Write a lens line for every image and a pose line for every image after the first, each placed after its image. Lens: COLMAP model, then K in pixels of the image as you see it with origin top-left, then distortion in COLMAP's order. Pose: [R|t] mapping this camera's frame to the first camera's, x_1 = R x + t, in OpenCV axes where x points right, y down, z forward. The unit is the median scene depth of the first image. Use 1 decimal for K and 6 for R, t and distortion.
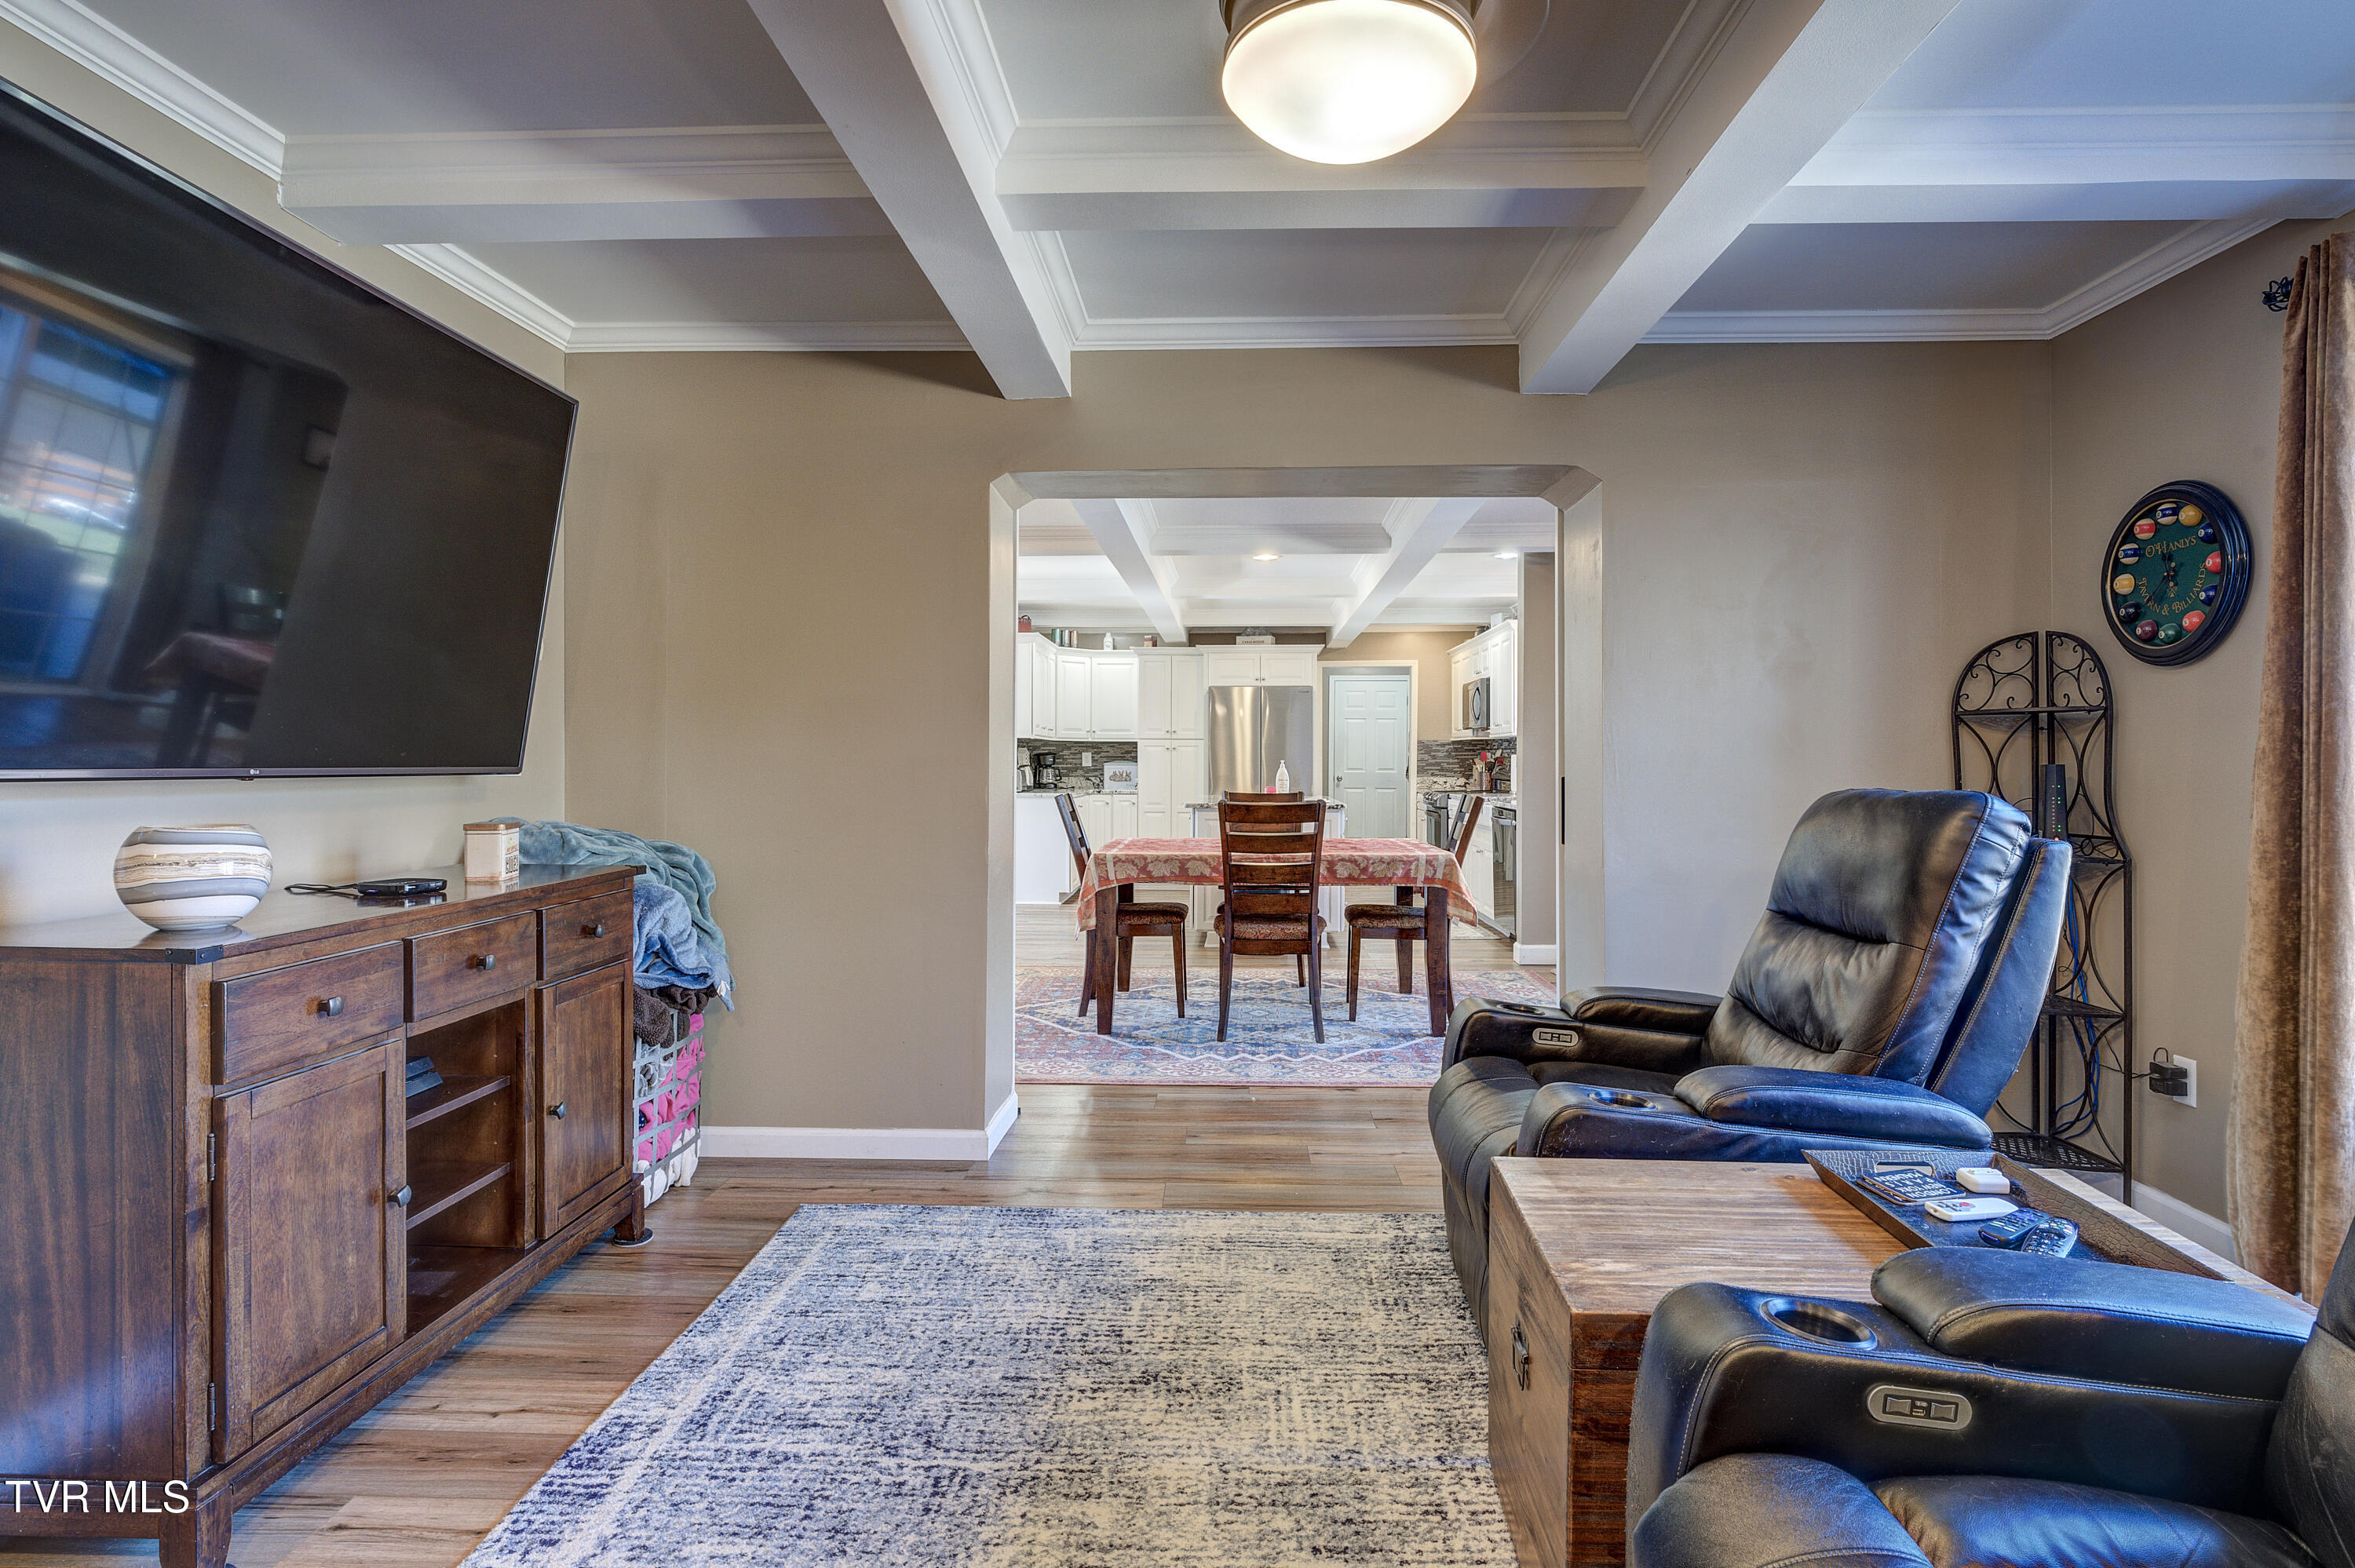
lens RADIAL K [[1195.6, 0, 1204.5], [0, 1195.6, 765.4], [0, 0, 1]] dist [-0.004197, -0.000578]
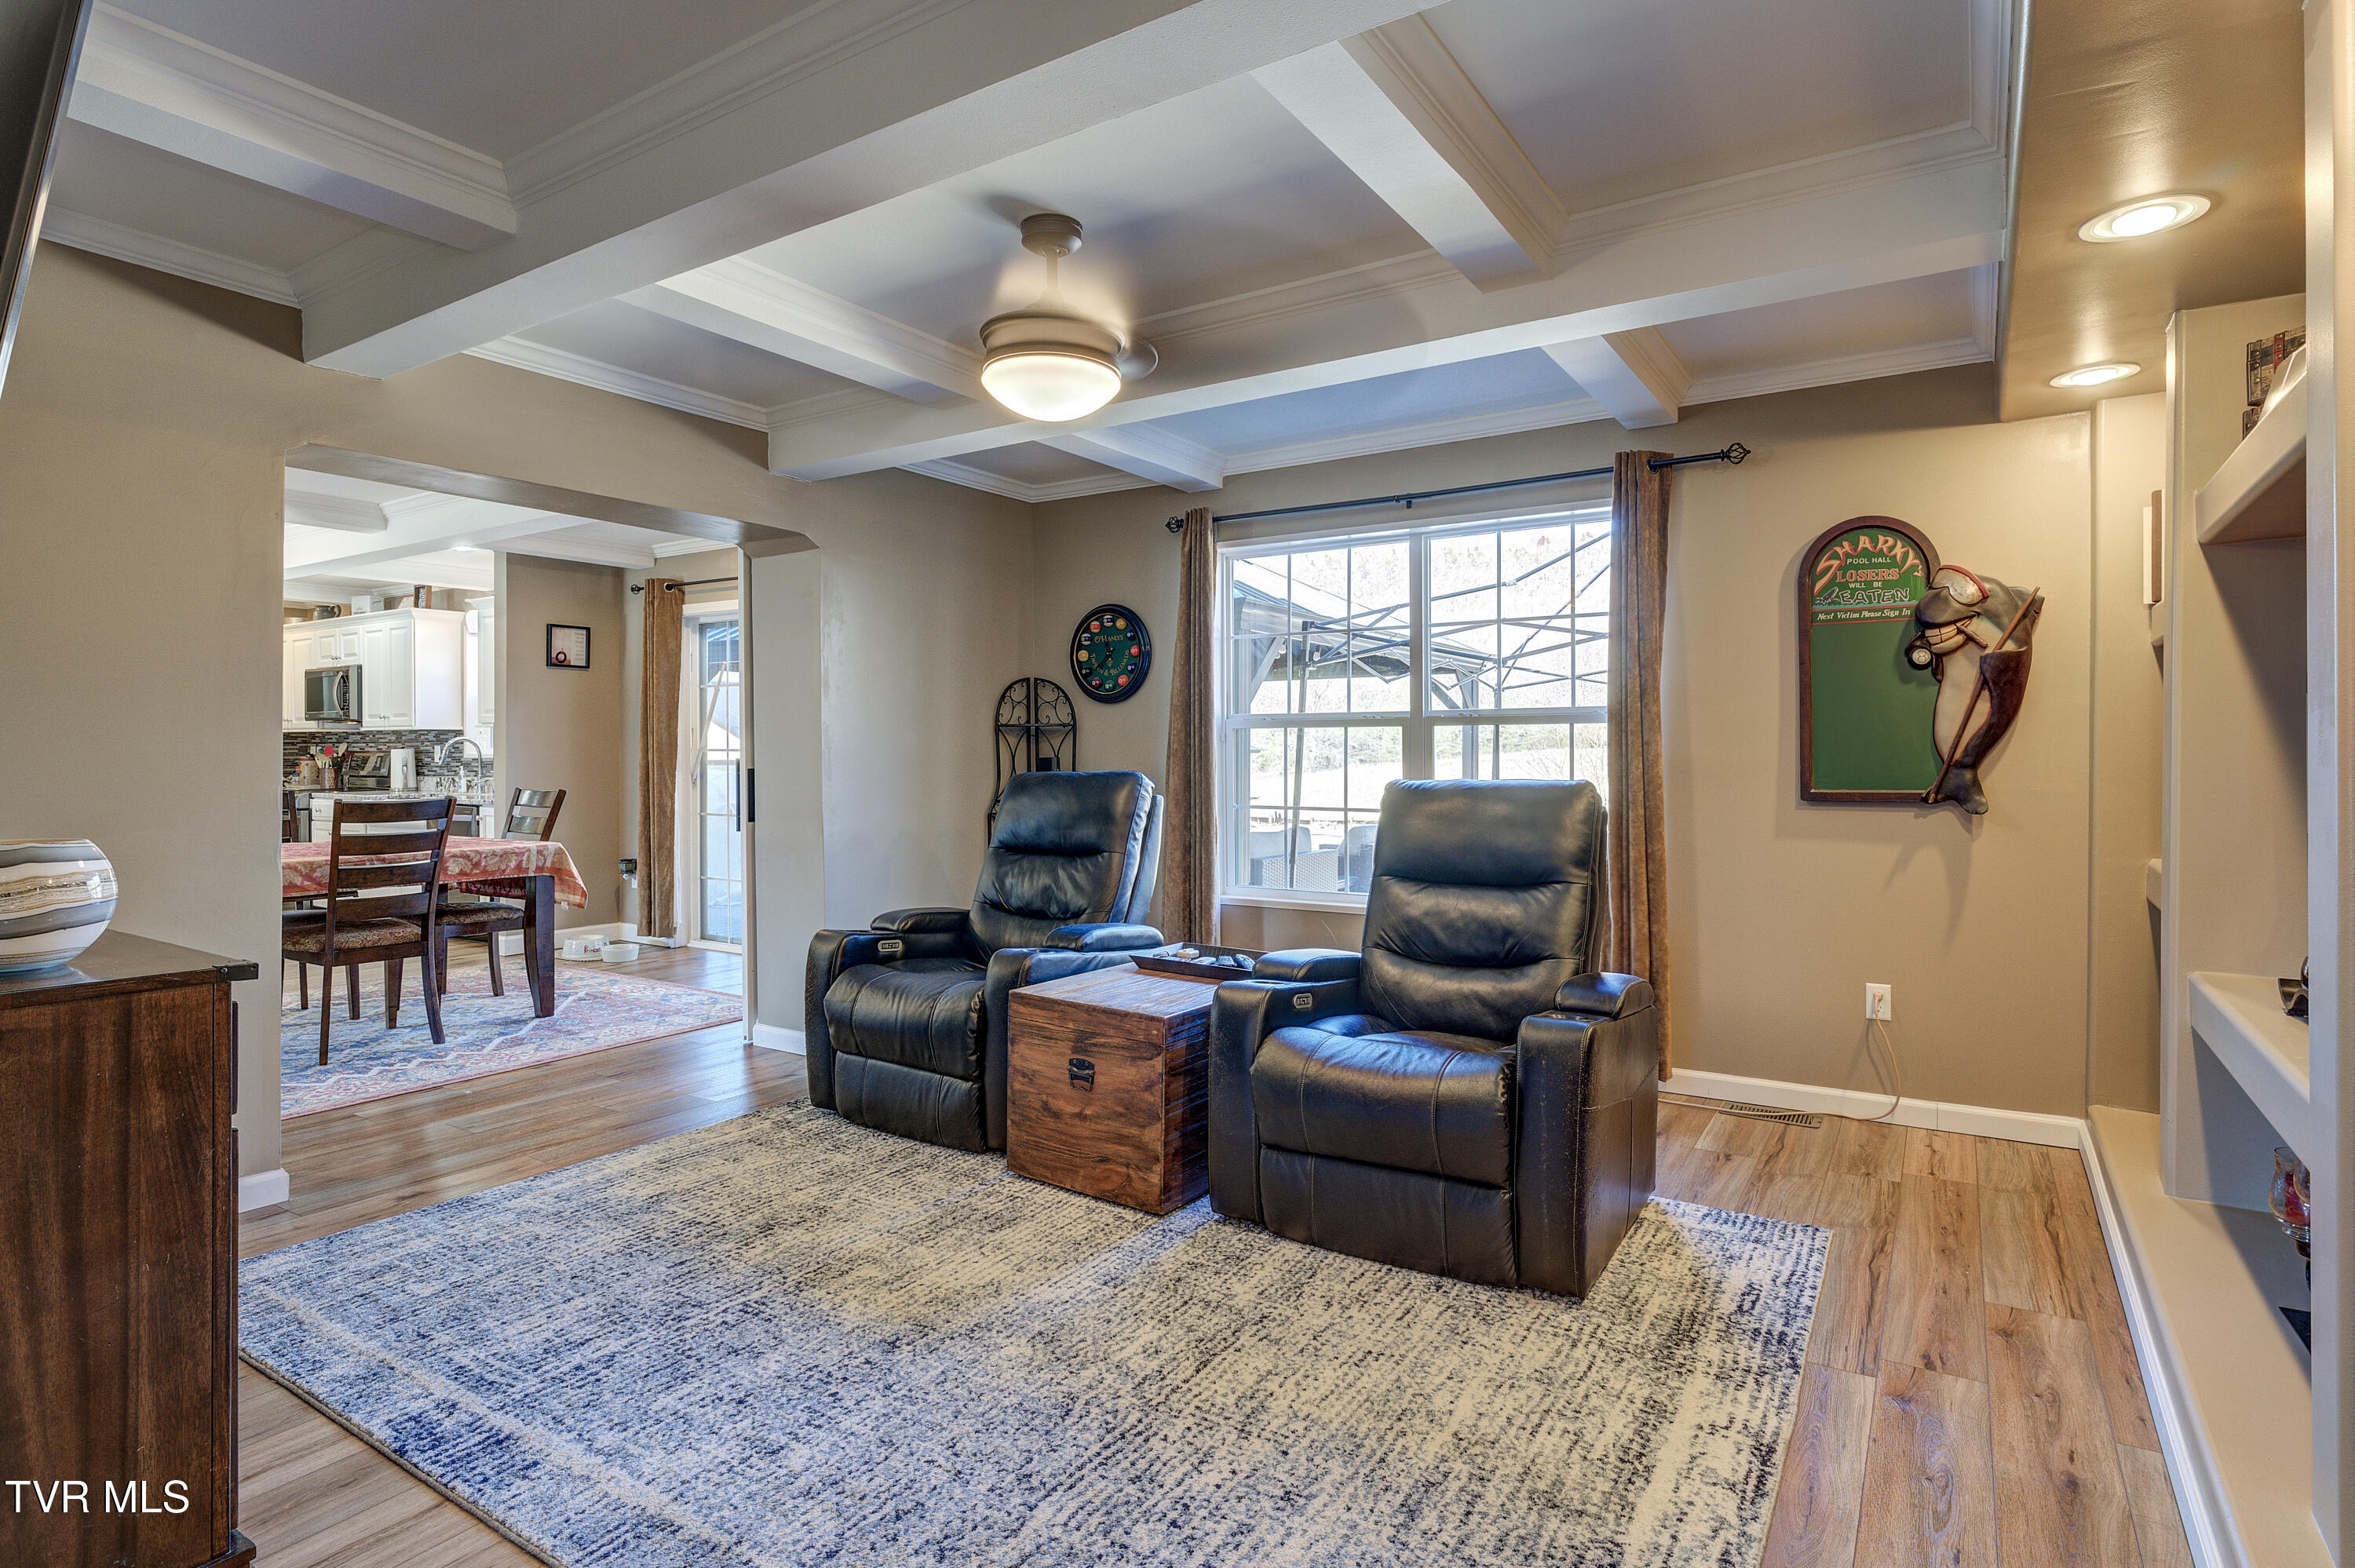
lens RADIAL K [[1207.9, 0, 1177.8], [0, 1207.9, 746.6], [0, 0, 1]] dist [-0.001142, -0.000426]
pose [[0.519848, 0.003593, 0.854251, -0.931701], [0.005490, 0.999956, -0.007547, -0.002608], [-0.854241, 0.008613, 0.519806, -0.078667]]
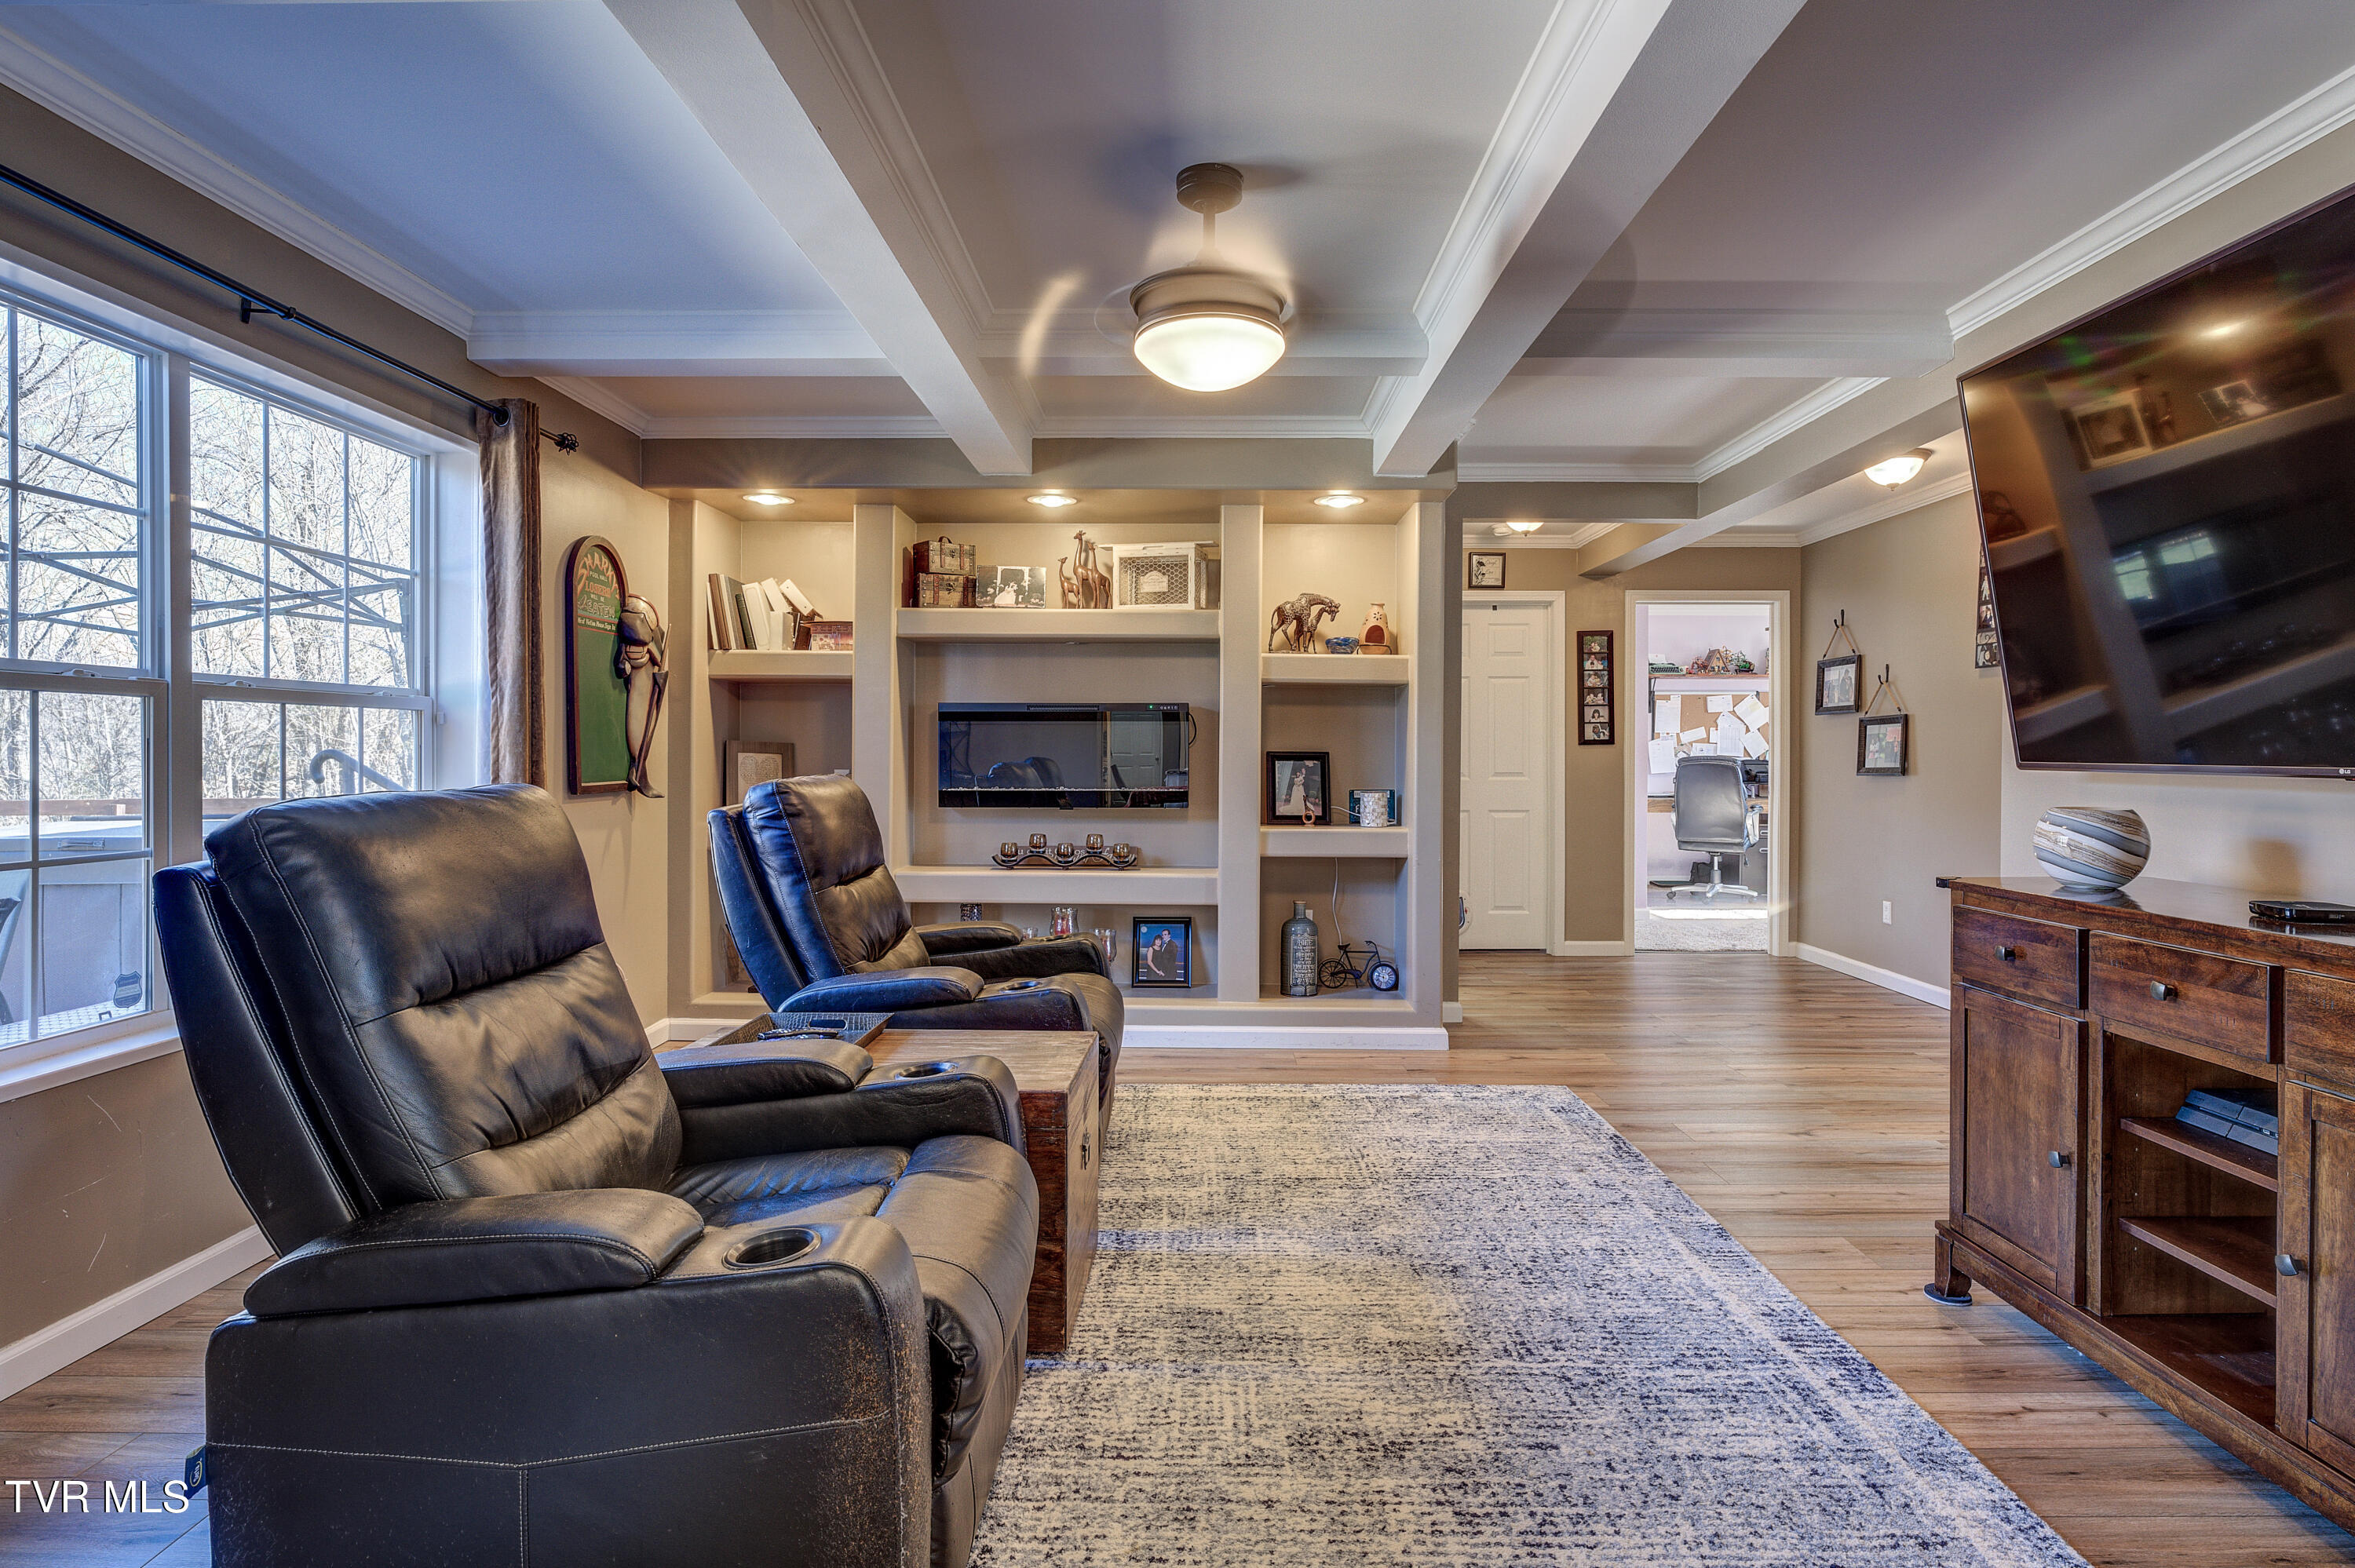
lens RADIAL K [[1195.6, 0, 1204.5], [0, 1195.6, 765.4], [0, 0, 1]] dist [-0.004197, -0.000578]
pose [[-0.999490, -0.004493, -0.031629, 0.122021], [-0.005065, 0.999825, 0.017999, -0.010100], [0.031543, 0.018150, -0.999338, 1.841451]]
